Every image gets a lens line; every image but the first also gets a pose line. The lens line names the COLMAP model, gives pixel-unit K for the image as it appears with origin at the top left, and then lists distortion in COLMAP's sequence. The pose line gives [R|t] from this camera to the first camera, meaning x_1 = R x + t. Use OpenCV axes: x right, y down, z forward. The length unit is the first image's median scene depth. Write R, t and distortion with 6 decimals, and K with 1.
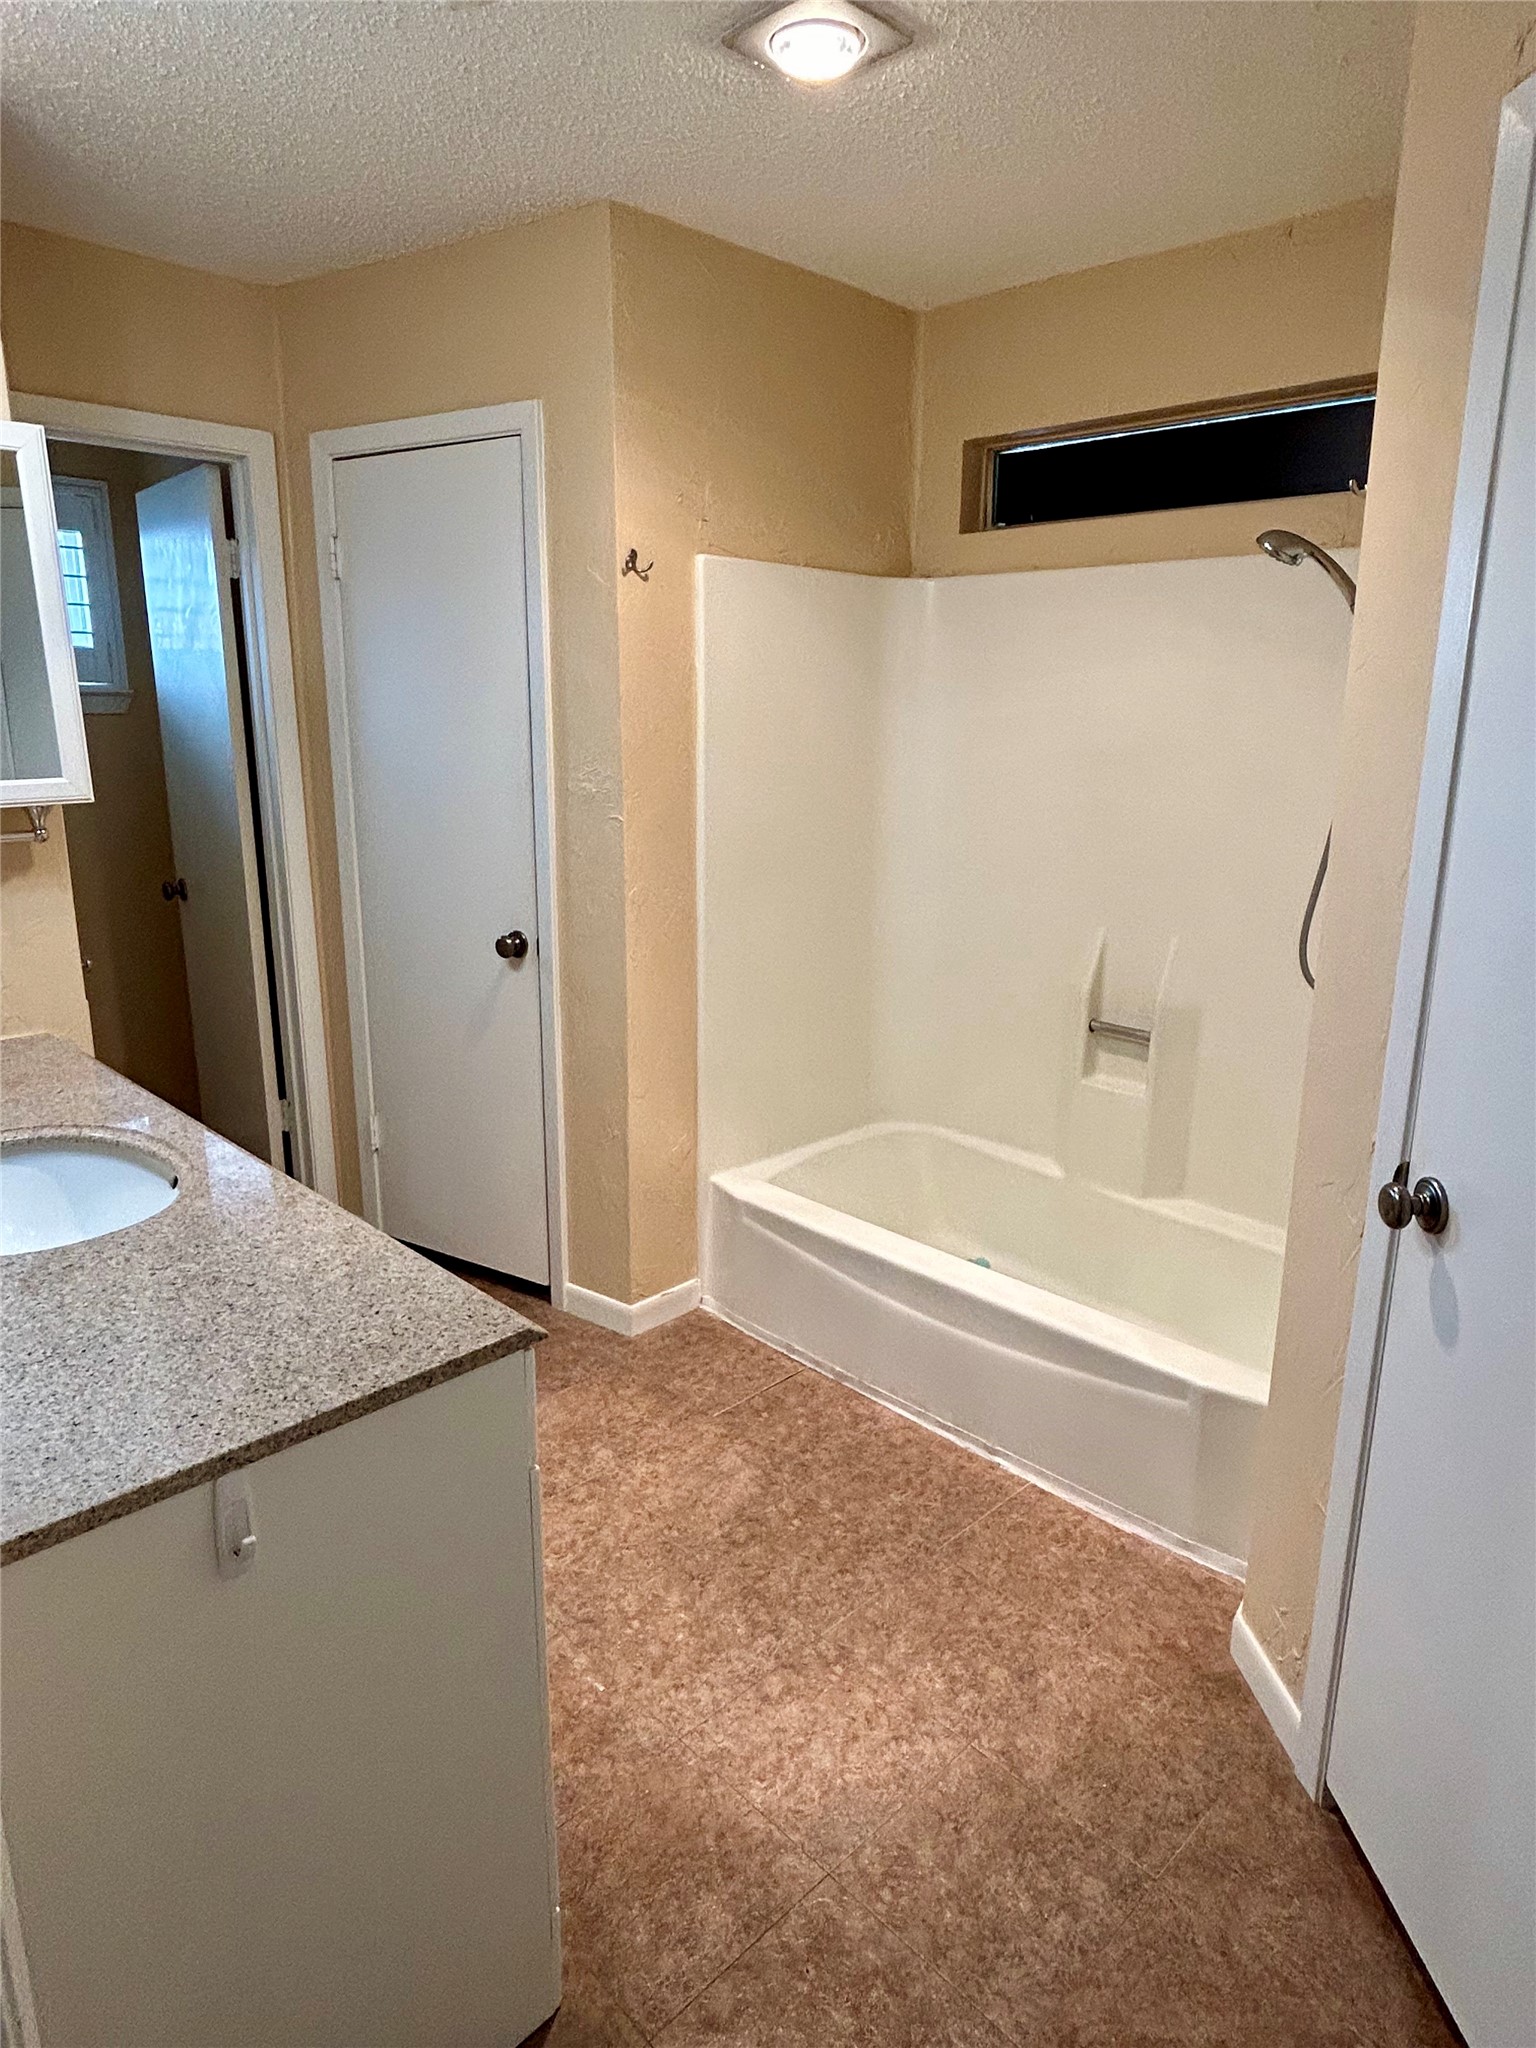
lens RADIAL K [[1217.0, 0, 760.5], [0, 1217.0, 1013.9], [0, 0, 1]] dist [-0.000854, -0.003233]
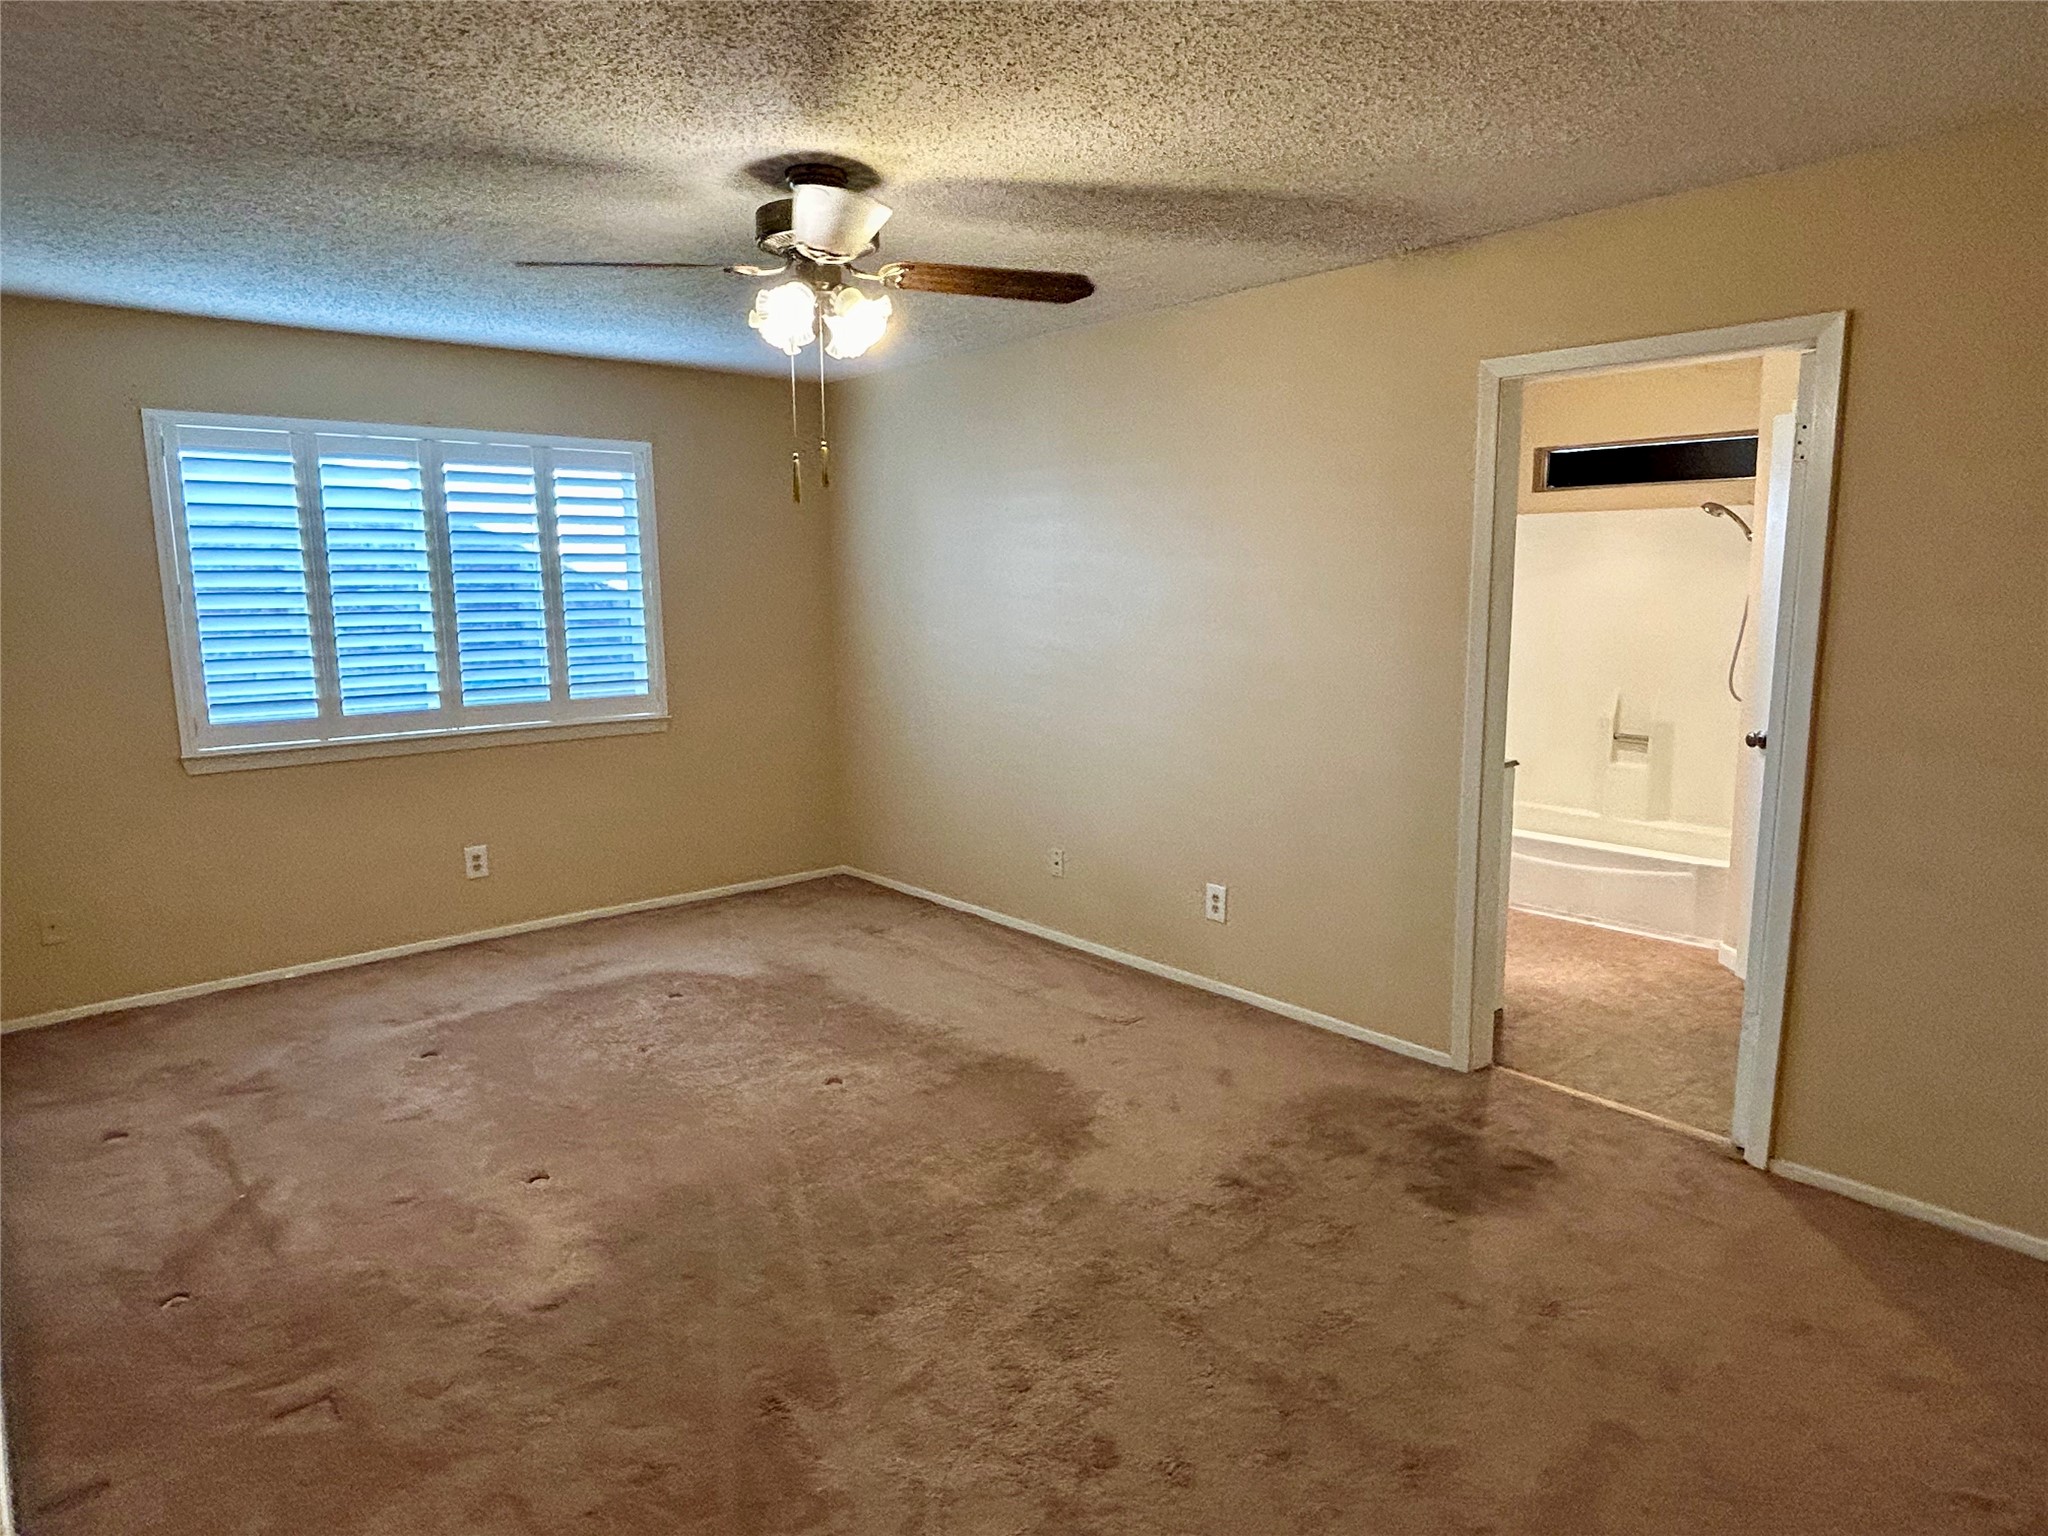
lens RADIAL K [[1217.0, 0, 1012.3], [0, 1217.0, 766.2], [0, 0, 1]] dist [-0.000854, -0.003233]
pose [[0.996710, -0.004812, -0.080907, -0.743281], [-0.002604, 0.995819, -0.091315, 0.330154], [0.081008, 0.091225, 0.992530, -1.412439]]
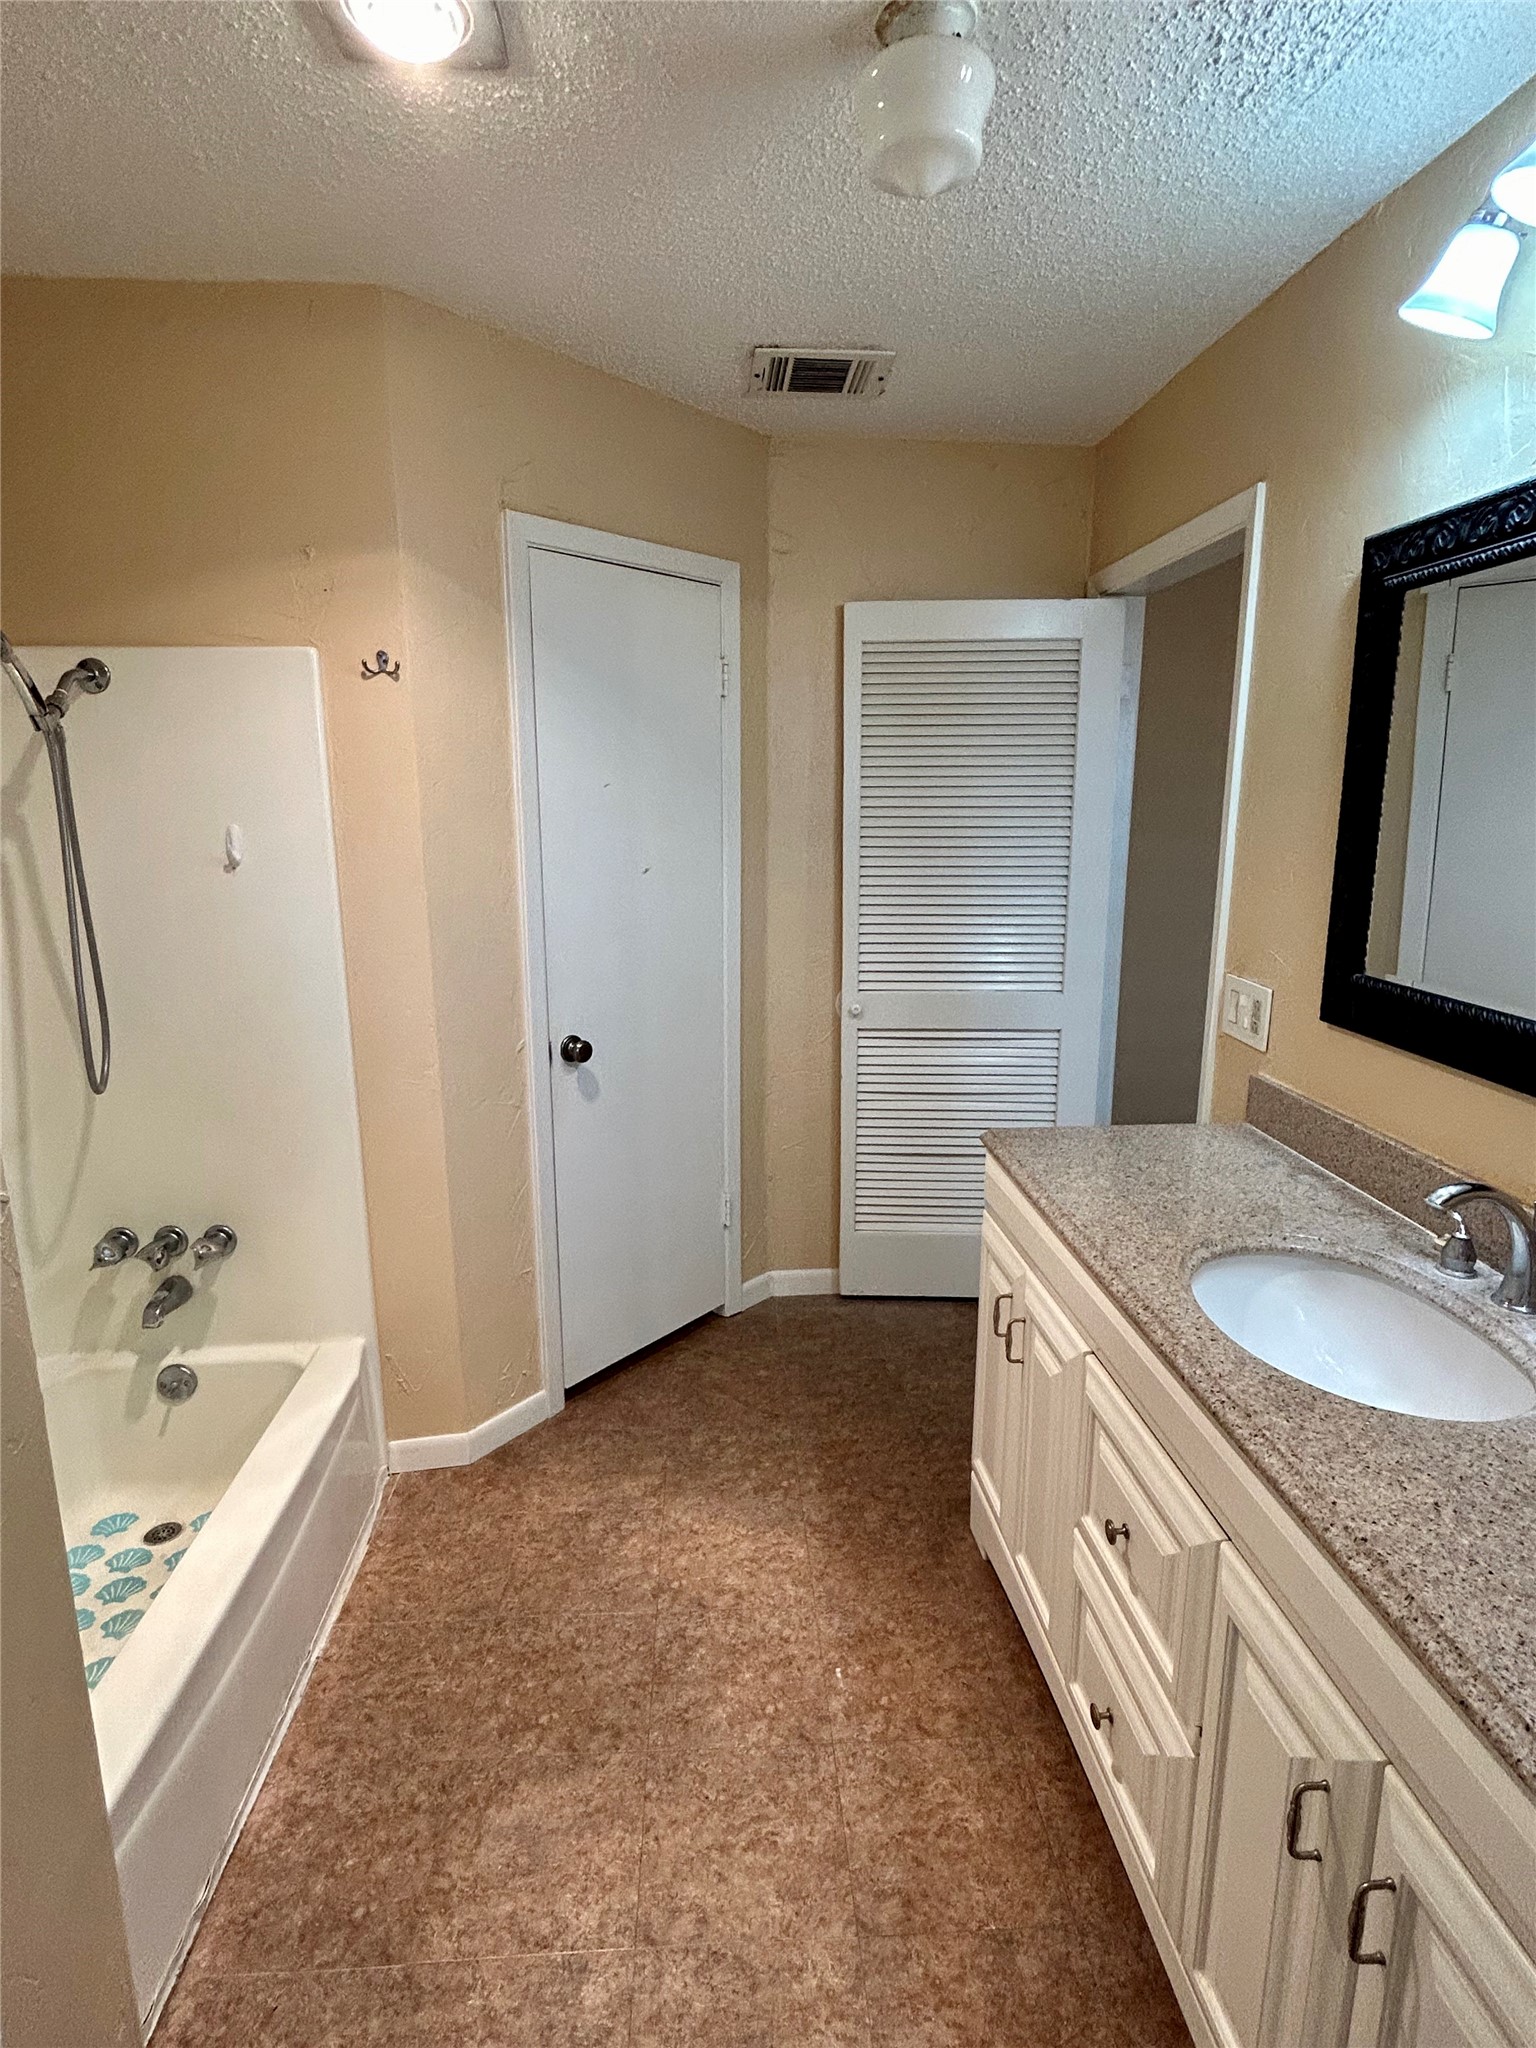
lens RADIAL K [[1086.7, 0, 768.0], [0, 1086.7, 1024.0], [0, 0, 1]] dist [0.001499, 0.001098]
pose [[-0.757117, -0.145596, 0.636849, -0.563424], [0.154771, 0.907119, 0.391384, -0.356092], [-0.634681, 0.394889, -0.664261, 1.297641]]
